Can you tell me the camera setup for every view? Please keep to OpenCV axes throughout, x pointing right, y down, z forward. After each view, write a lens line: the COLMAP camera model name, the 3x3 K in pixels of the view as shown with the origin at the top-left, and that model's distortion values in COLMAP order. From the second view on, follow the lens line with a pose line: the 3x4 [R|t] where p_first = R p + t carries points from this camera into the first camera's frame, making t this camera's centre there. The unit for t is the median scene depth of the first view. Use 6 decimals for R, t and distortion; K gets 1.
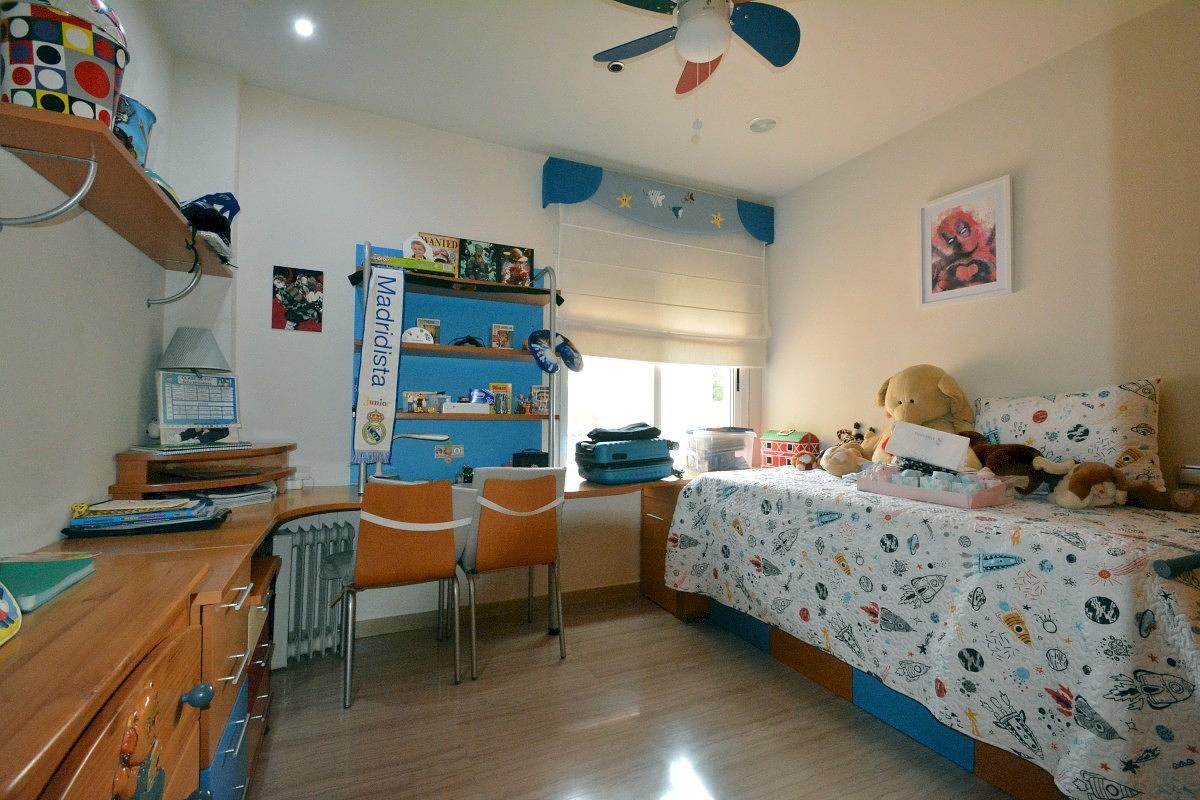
lens RADIAL K [[534.3, 0, 608.4], [0, 534.3, 403.1], [0, 0, 1]] dist [-0.000425, -0.003388]
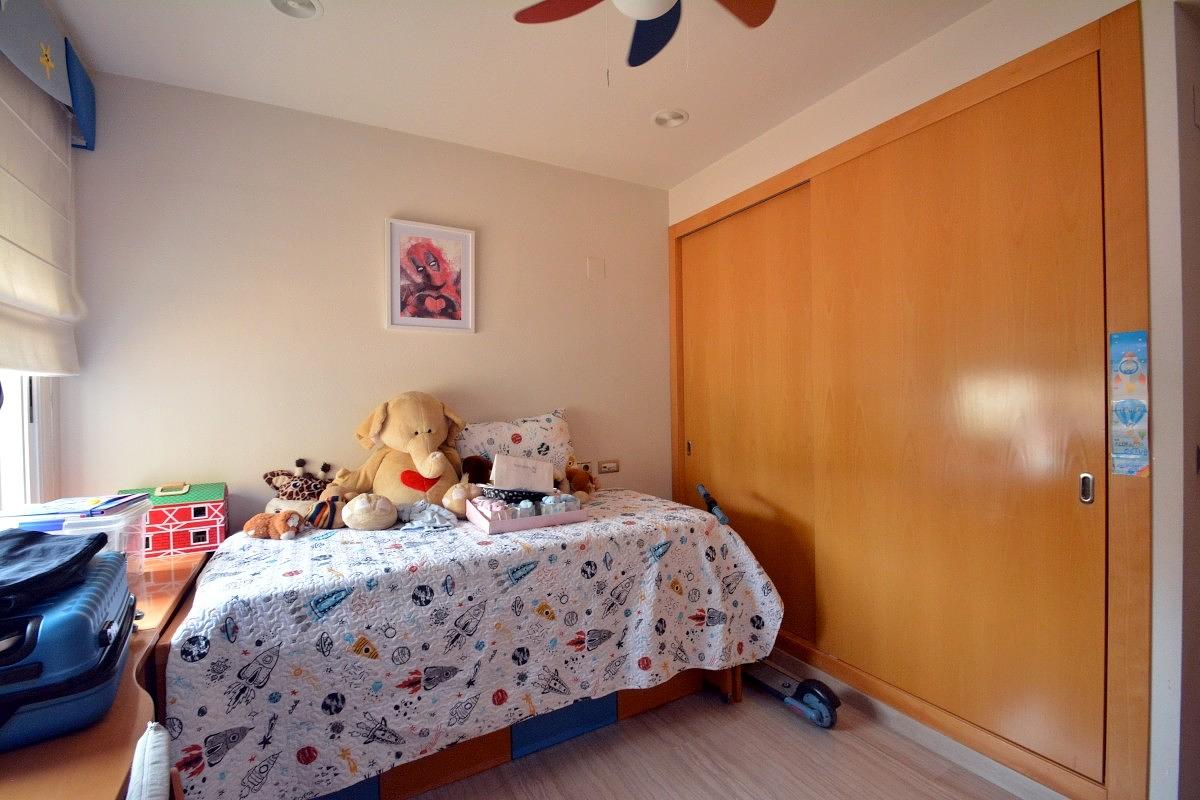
lens RADIAL K [[534.3, 0, 609.4], [0, 534.3, 391.4], [0, 0, 1]] dist [-0.000425, -0.003388]
pose [[-0.076442, 0.000259, 0.997074, -0.437036], [0.000783, 1.000000, -0.000200, -0.079089], [-0.997074, 0.000765, -0.076443, 0.796848]]
